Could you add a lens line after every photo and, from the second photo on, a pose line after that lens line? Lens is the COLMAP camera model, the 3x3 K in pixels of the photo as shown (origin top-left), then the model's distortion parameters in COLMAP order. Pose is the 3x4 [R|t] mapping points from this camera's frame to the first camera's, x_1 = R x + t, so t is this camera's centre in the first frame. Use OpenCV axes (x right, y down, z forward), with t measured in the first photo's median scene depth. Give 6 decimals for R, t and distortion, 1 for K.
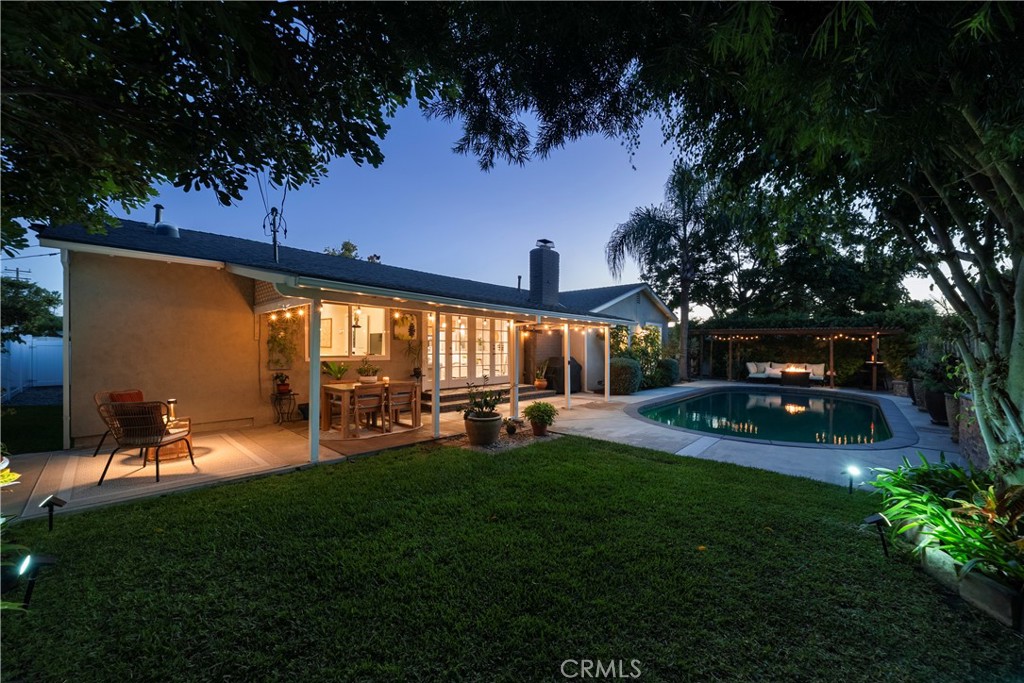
lens RADIAL K [[400.8, 0, 512.4], [0, 400.8, 343.1], [0, 0, 1]] dist [-0.001156, -0.000134]
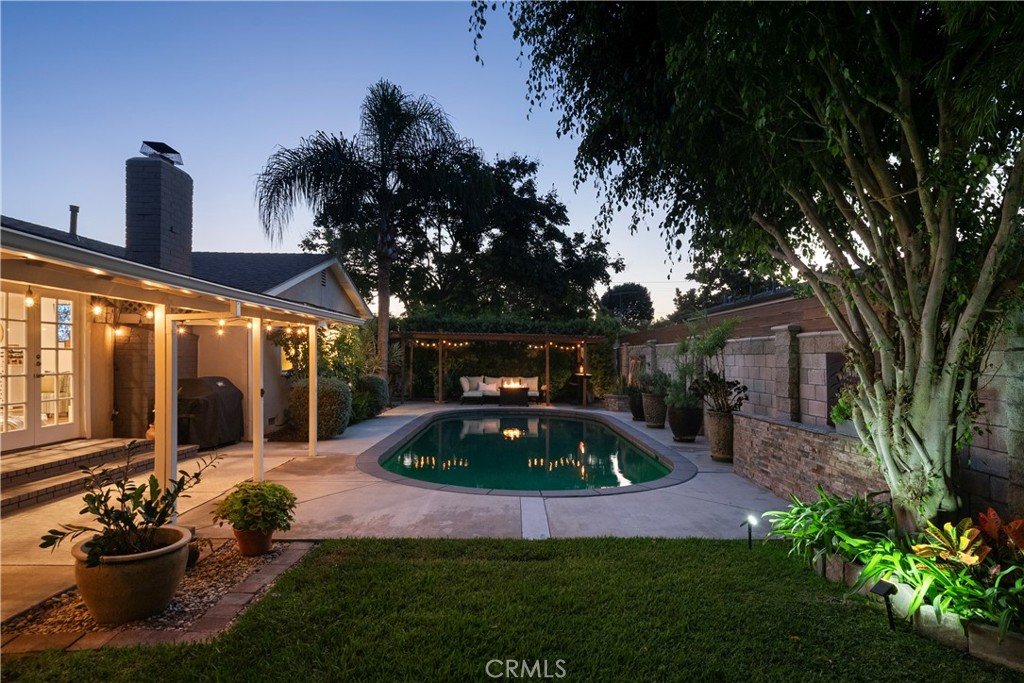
lens RADIAL K [[575.0, 0, 511.6], [0, 575.0, 344.7], [0, 0, 1]] dist [0.004247, 0.000529]
pose [[0.699724, 0.011631, 0.714318, -0.128631], [-0.014431, 0.999894, -0.002144, -0.012907], [-0.714267, -0.008808, 0.699817, 0.188847]]
